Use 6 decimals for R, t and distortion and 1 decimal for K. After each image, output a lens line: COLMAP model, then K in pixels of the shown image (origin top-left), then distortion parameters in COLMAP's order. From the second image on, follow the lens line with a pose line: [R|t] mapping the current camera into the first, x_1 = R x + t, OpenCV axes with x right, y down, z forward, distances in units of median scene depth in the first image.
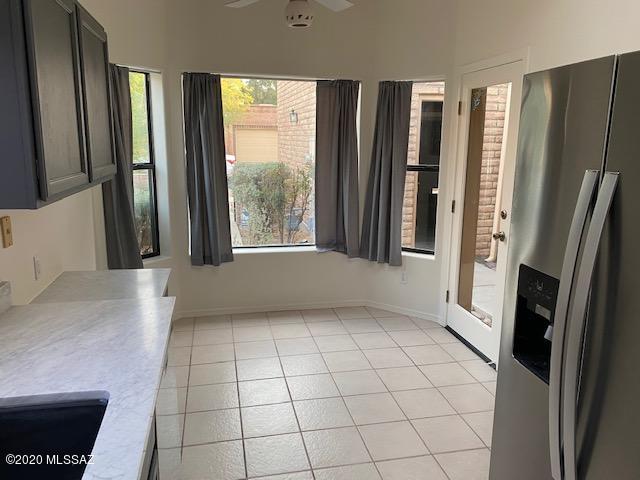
lens RADIAL K [[489.2, 0, 320.0], [0, 489.2, 240.0], [0, 0, 1]] dist [0.014972, -0.008757]
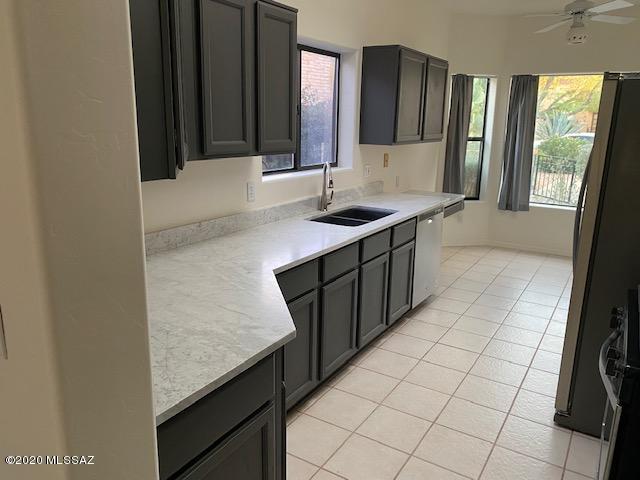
lens RADIAL K [[489.2, 0, 320.0], [0, 489.2, 240.0], [0, 0, 1]] dist [0.014972, -0.008757]
pose [[0.716039, 0.167006, -0.677788, 0.382883], [-0.148462, 0.985180, 0.085906, 0.101146], [0.682090, 0.039114, 0.730221, -0.440513]]
